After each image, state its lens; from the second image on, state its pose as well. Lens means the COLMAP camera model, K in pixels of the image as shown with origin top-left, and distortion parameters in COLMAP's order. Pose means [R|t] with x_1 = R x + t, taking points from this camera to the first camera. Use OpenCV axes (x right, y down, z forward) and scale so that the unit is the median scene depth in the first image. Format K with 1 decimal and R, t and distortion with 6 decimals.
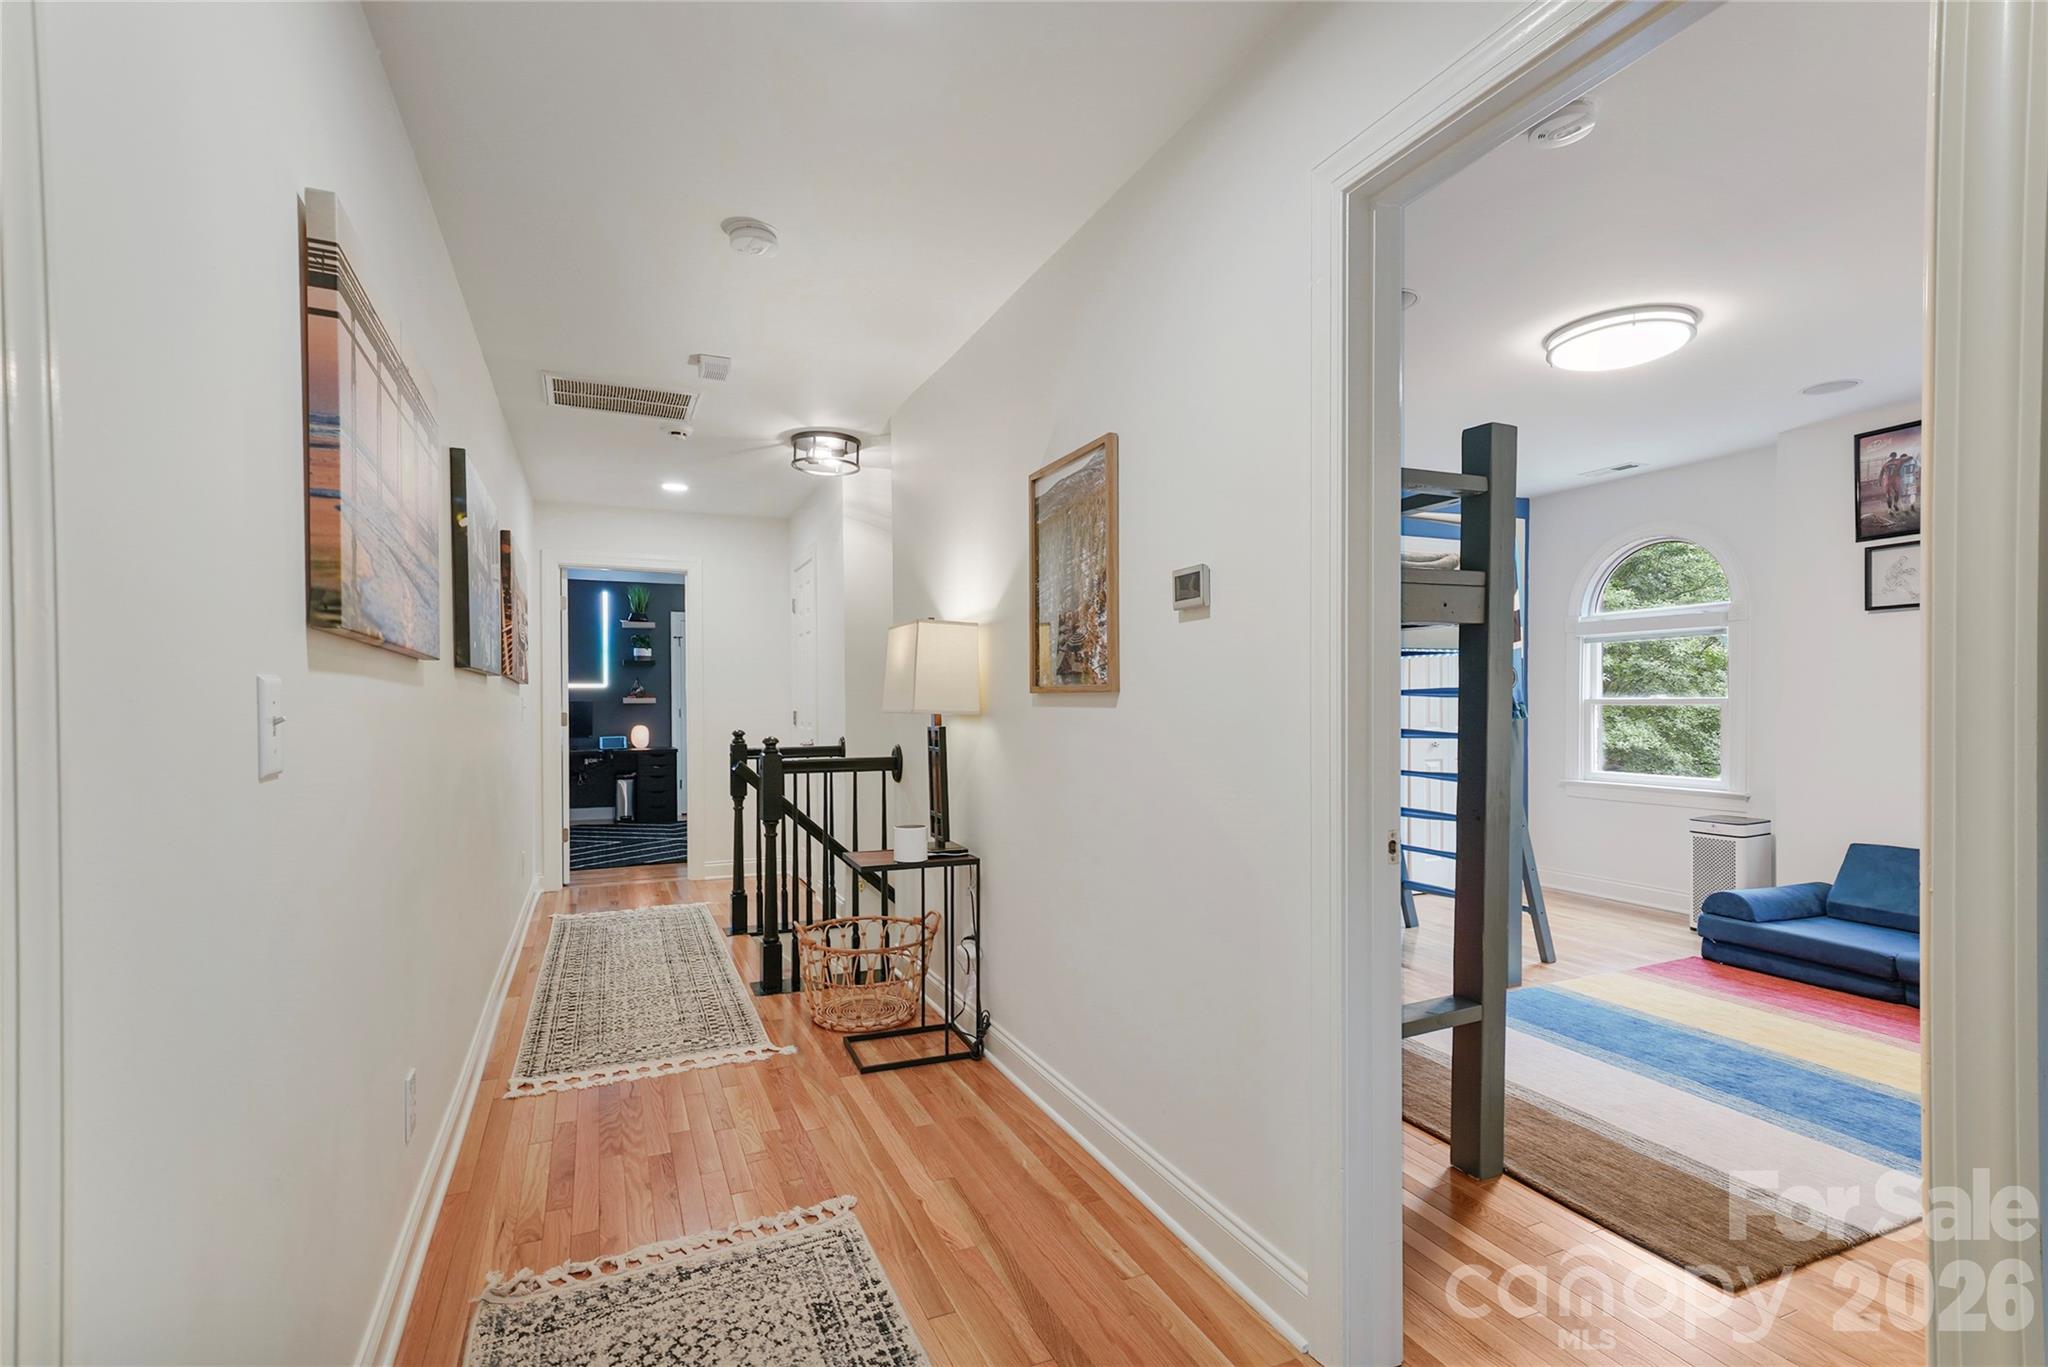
lens RADIAL K [[930.9, 0, 1029.7], [0, 930.9, 692.4], [0, 0, 1]] dist [0.004156, 0.000817]
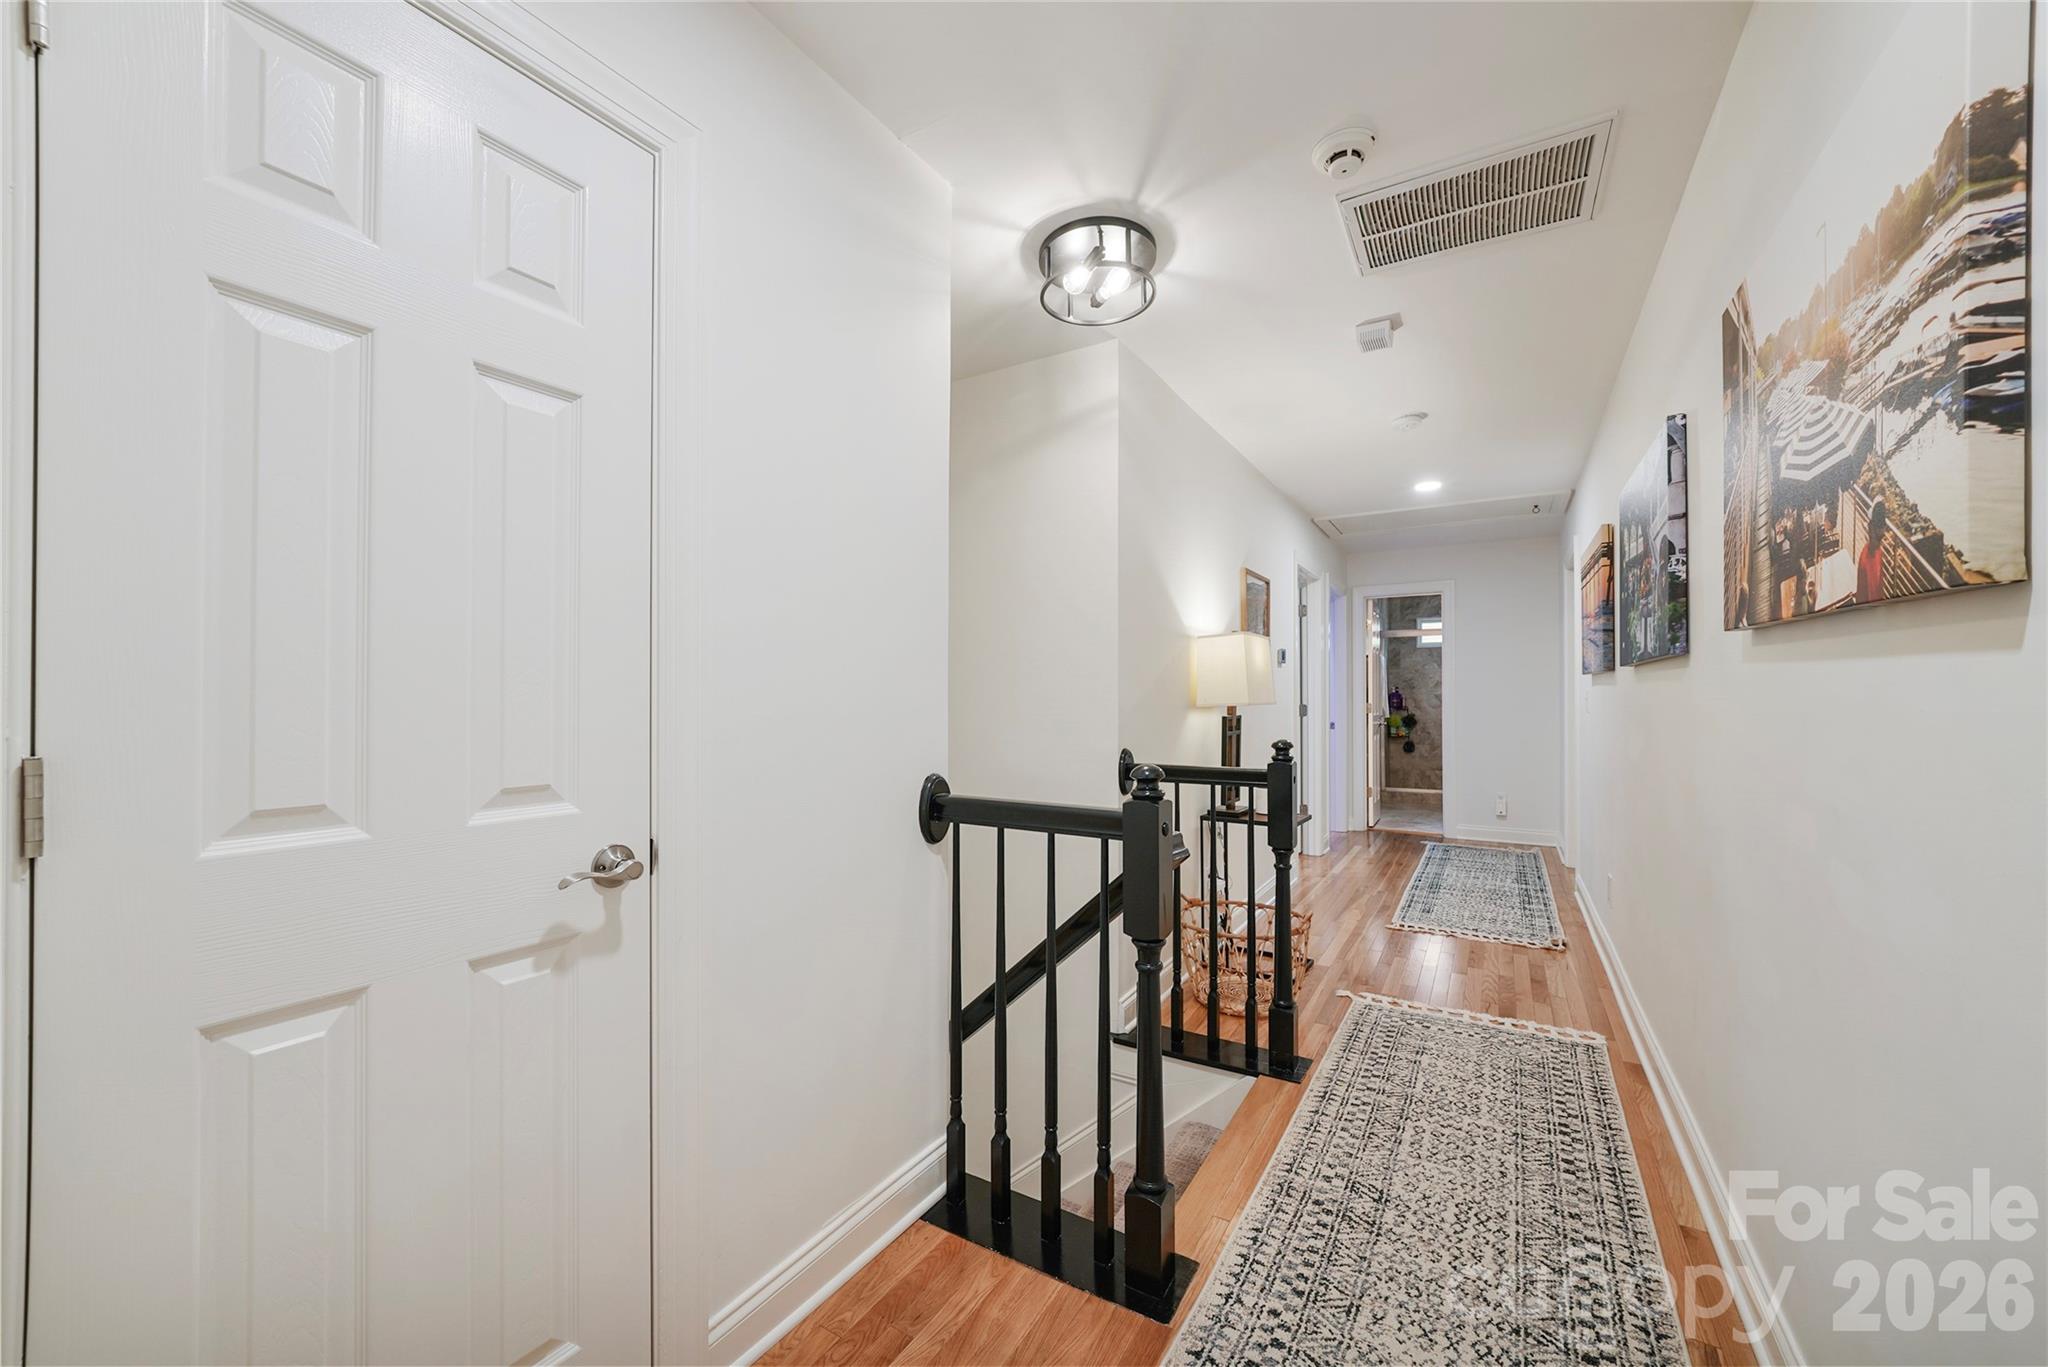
lens RADIAL K [[771.6, 0, 1031.8], [0, 771.6, 683.8], [0, 0, 1]] dist [-0.016569, 0.000144]
pose [[-0.557741, 0.022765, 0.829703, -0.796726], [0.006027, 0.999709, -0.023379, 0.019312], [-0.829993, -0.008039, -0.557716, 1.755863]]
